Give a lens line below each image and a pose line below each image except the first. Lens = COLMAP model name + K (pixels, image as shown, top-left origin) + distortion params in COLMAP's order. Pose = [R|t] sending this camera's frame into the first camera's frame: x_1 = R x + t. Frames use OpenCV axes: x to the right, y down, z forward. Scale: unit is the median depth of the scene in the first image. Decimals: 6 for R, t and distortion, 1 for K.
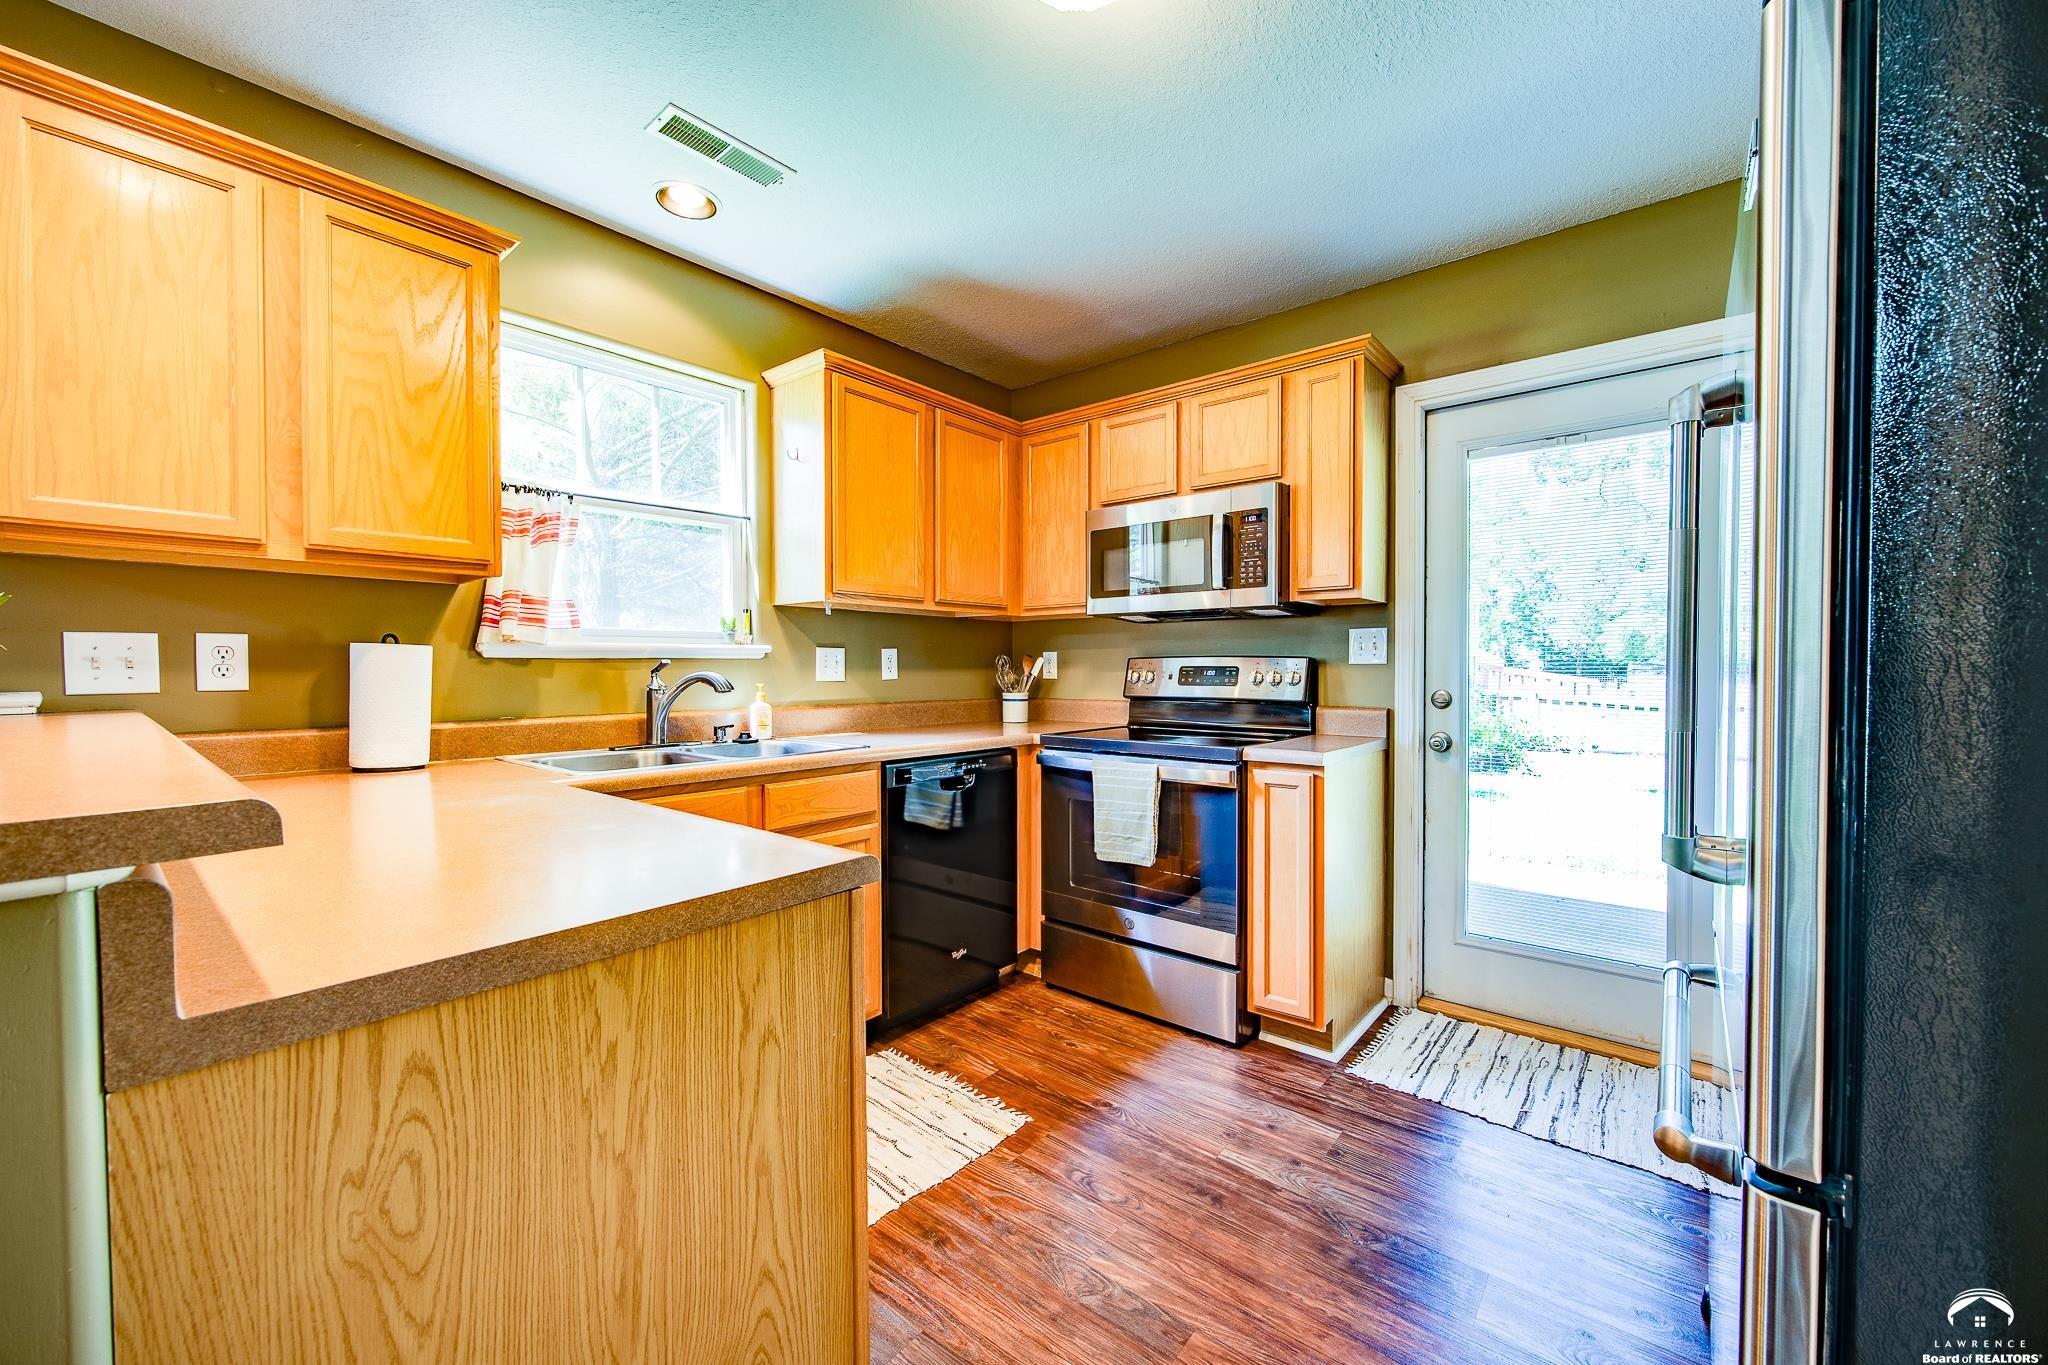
lens RADIAL K [[796.0, 0, 1024.0], [0, 796.0, 682.5], [0, 0, 1]] dist [-0.002128, 0.000026]
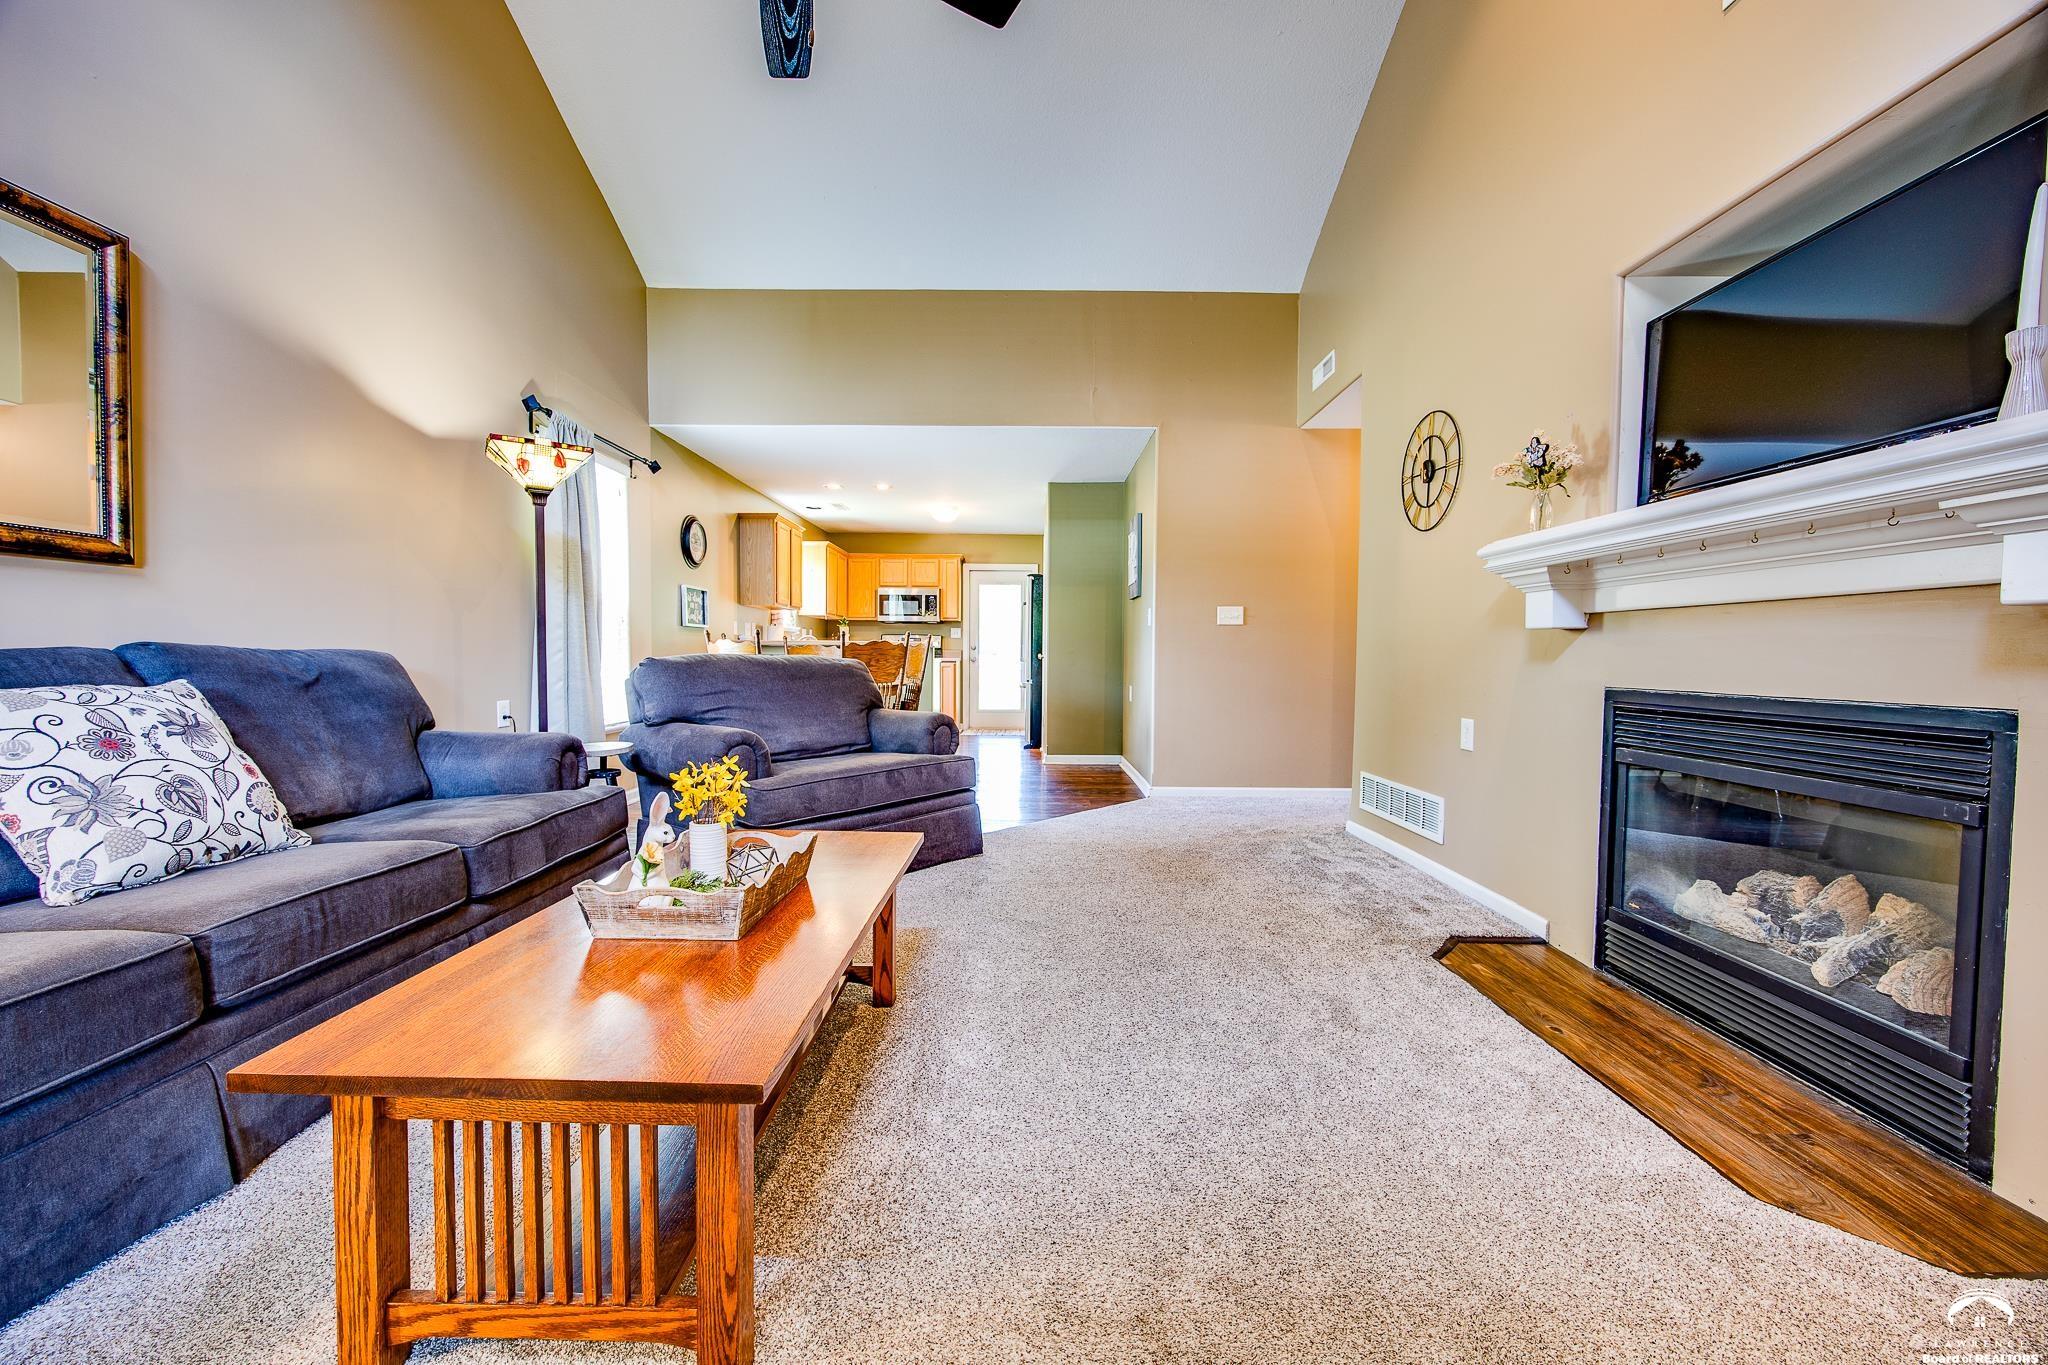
lens RADIAL K [[796.0, 0, 1024.0], [0, 796.0, 682.5], [0, 0, 1]] dist [-0.002128, 0.000026]
pose [[0.775869, -0.014095, 0.630736, -1.664748], [0.006007, 0.999870, 0.014955, 0.131391], [-0.630865, -0.007814, 0.775853, -2.066914]]
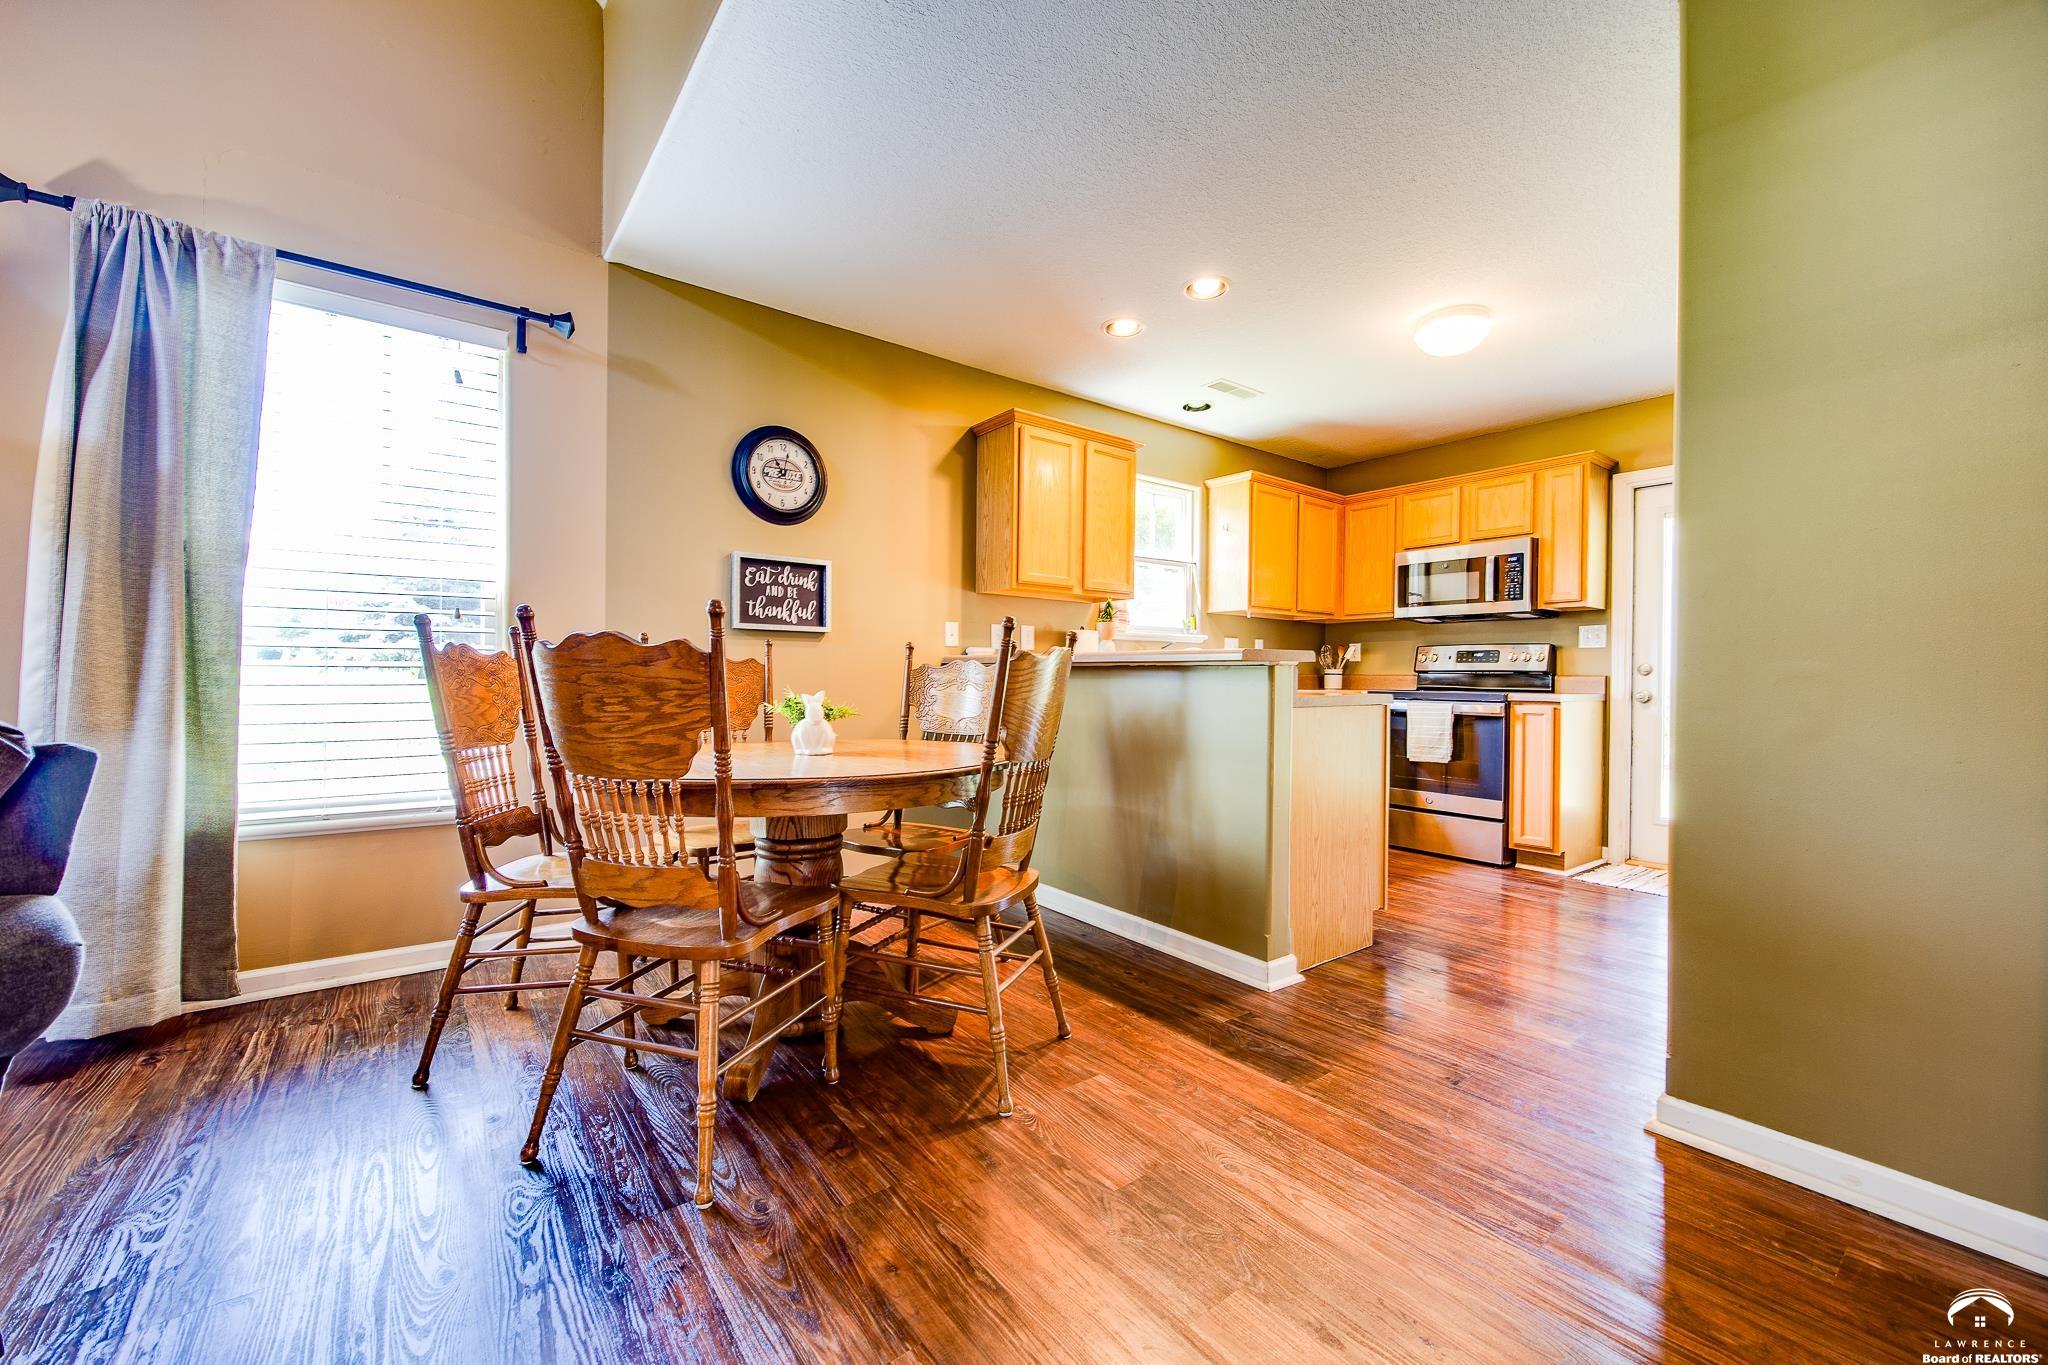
lens RADIAL K [[796.0, 0, 1024.0], [0, 796.0, 682.5], [0, 0, 1]] dist [-0.002128, 0.000026]
pose [[0.973314, 0.014636, -0.229010, -0.317270], [-0.017426, 0.999796, -0.010168, 0.084607], [0.228815, 0.013888, 0.973371, -0.828987]]
